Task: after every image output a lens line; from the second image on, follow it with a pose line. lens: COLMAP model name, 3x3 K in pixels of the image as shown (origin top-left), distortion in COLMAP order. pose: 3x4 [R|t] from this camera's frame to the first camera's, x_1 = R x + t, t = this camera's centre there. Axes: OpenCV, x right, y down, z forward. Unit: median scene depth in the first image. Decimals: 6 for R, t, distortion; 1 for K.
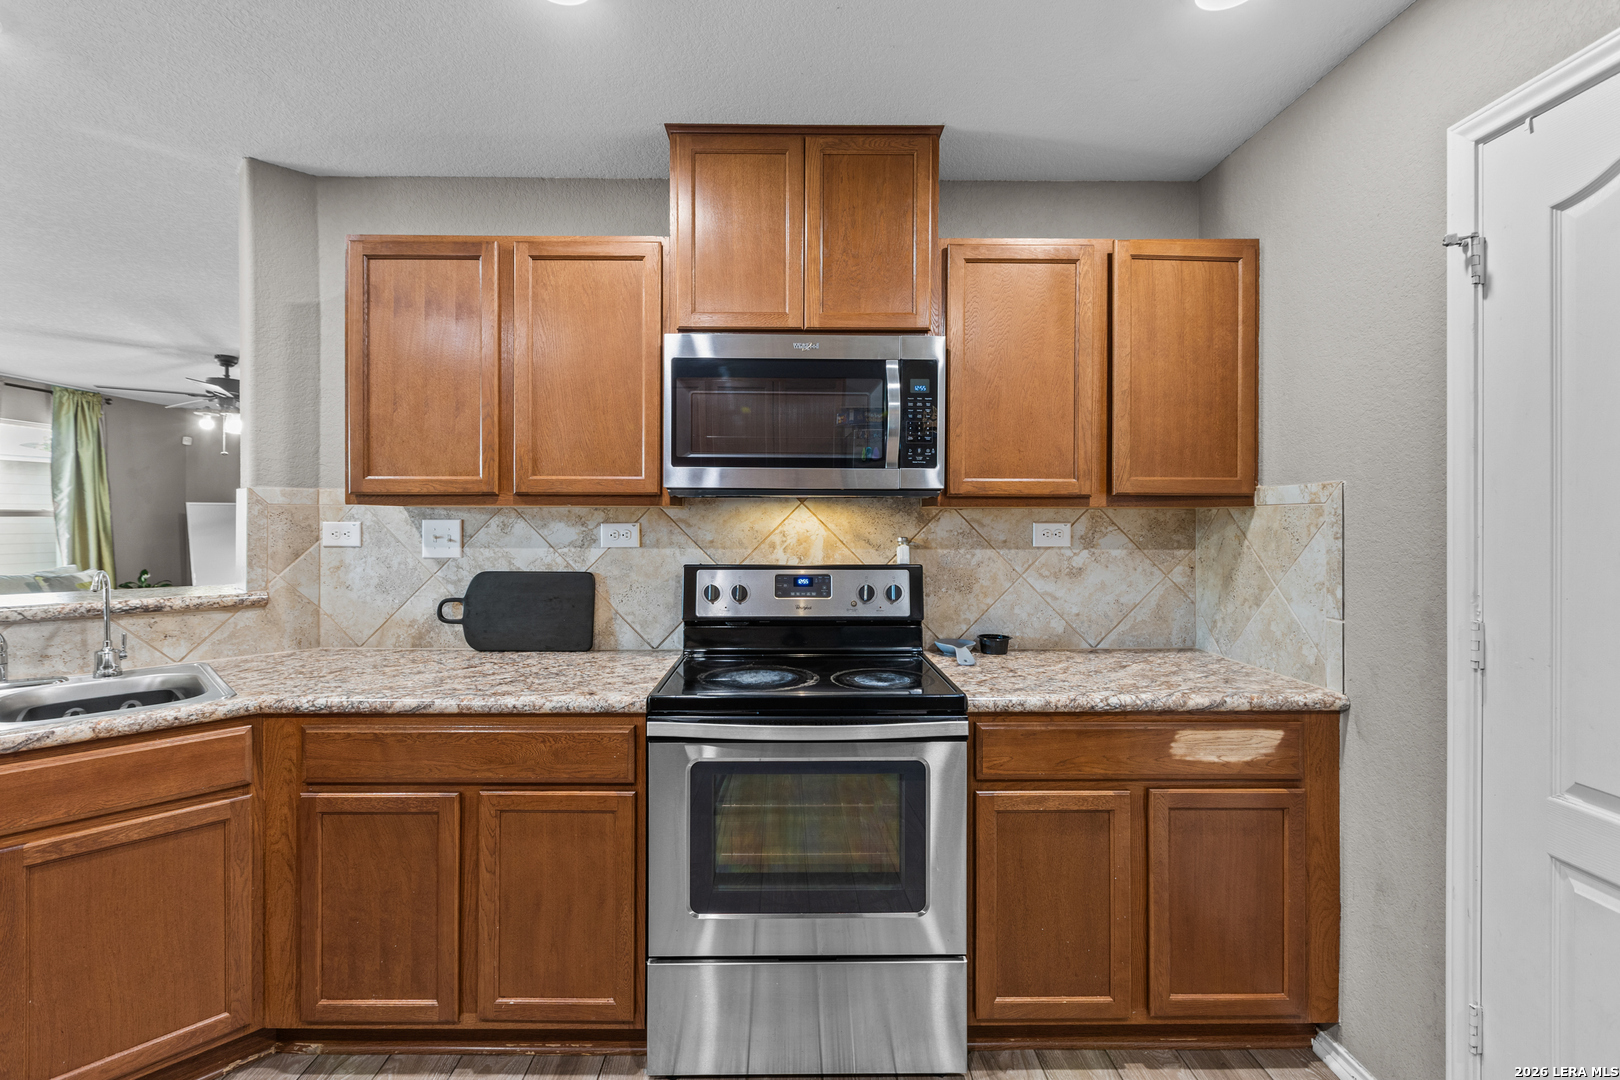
lens RADIAL K [[742.2, 0, 797.6], [0, 742.2, 519.3], [0, 0, 1]] dist [0.001180, -0.001296]
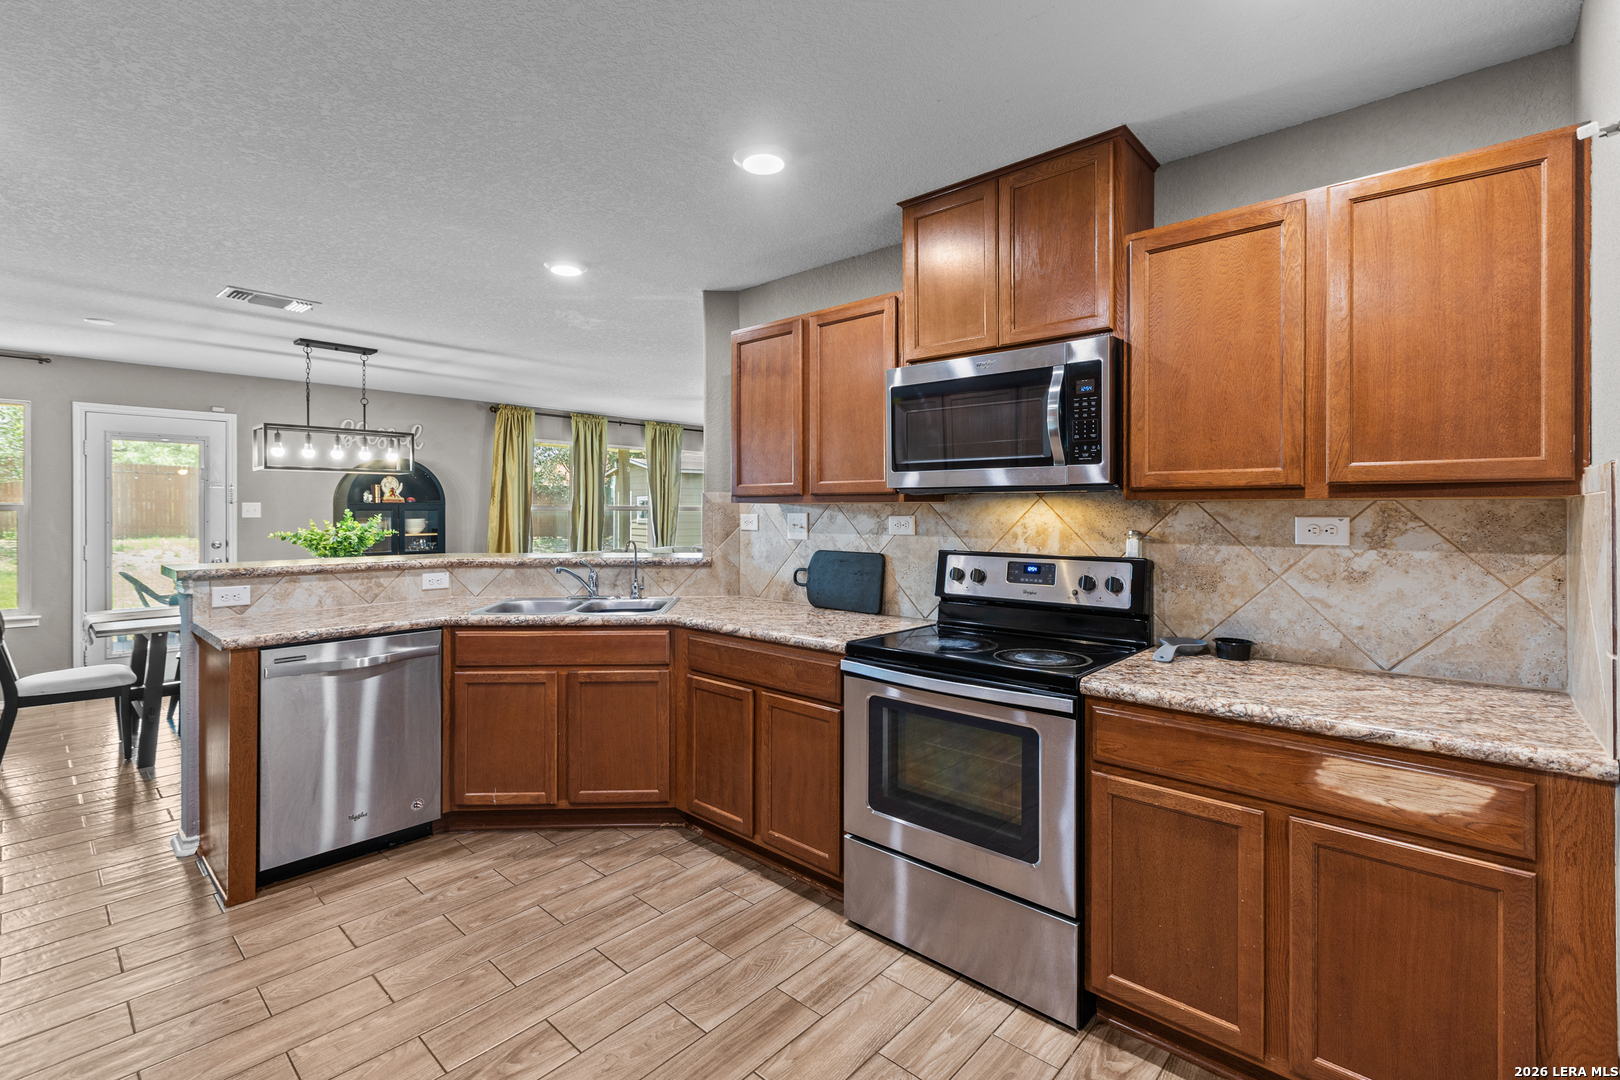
lens RADIAL K [[742.2, 0, 771.0], [0, 742.2, 512.8], [0, 0, 1]] dist [0.001180, -0.001296]
pose [[0.711389, 0.000679, -0.702798, 0.567843], [-0.000355, 1.000000, 0.000607, -0.000525], [0.702798, -0.000182, 0.711389, -0.062204]]
